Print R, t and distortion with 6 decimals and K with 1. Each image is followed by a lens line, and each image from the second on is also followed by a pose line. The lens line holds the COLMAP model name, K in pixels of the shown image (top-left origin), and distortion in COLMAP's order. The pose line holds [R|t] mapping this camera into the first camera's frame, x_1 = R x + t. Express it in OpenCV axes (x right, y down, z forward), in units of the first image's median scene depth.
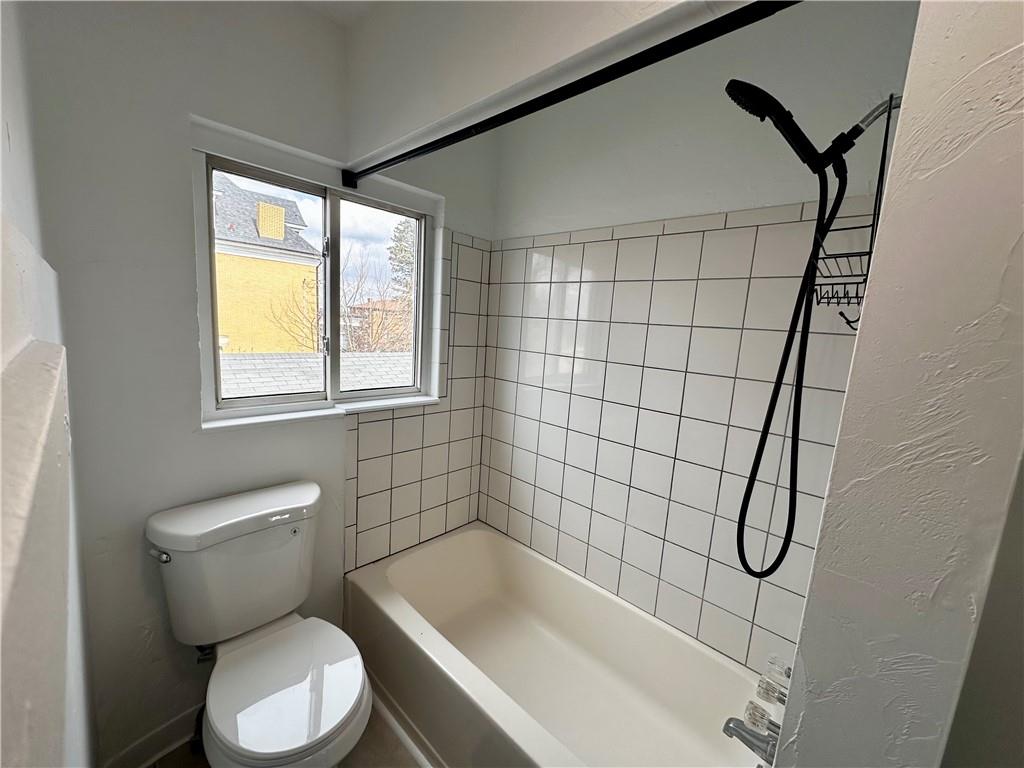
lens RADIAL K [[405.2, 0, 512.0], [0, 405.2, 384.0], [0, 0, 1]] dist [0.000646, 0.000100]
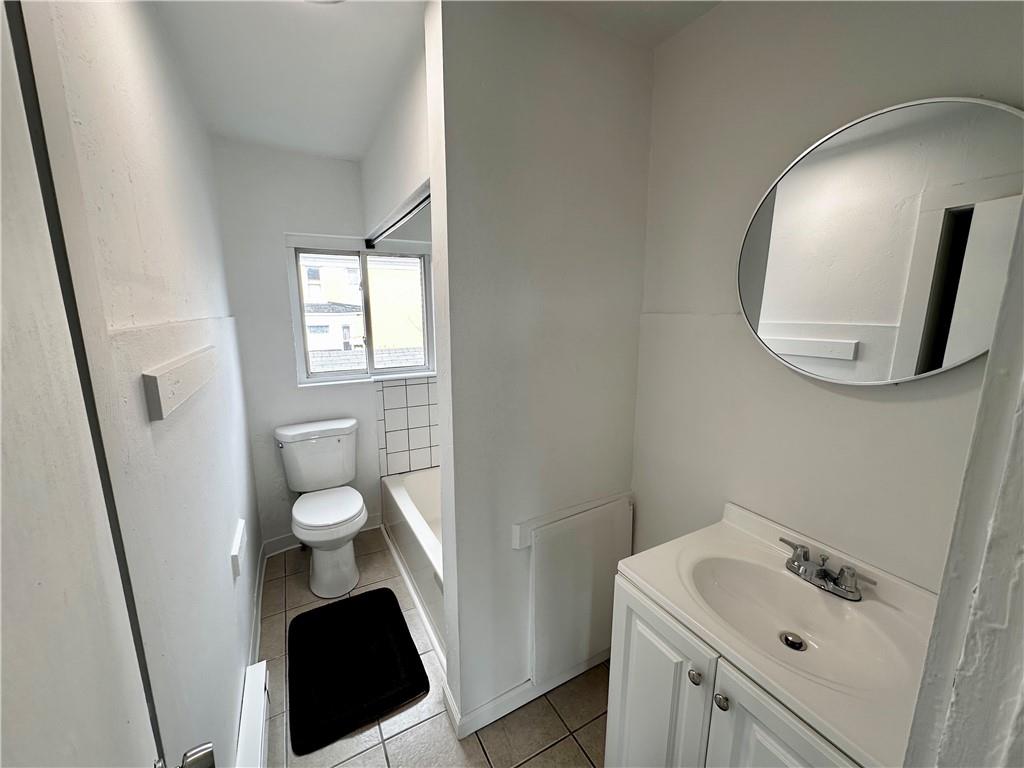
lens RADIAL K [[405.2, 0, 512.0], [0, 405.2, 384.0], [0, 0, 1]] dist [0.000646, 0.000100]
pose [[0.950084, -0.009902, -0.311838, 0.685923], [0.018866, 0.999491, 0.025742, 0.052616], [0.311424, -0.030340, 0.949787, -0.450724]]
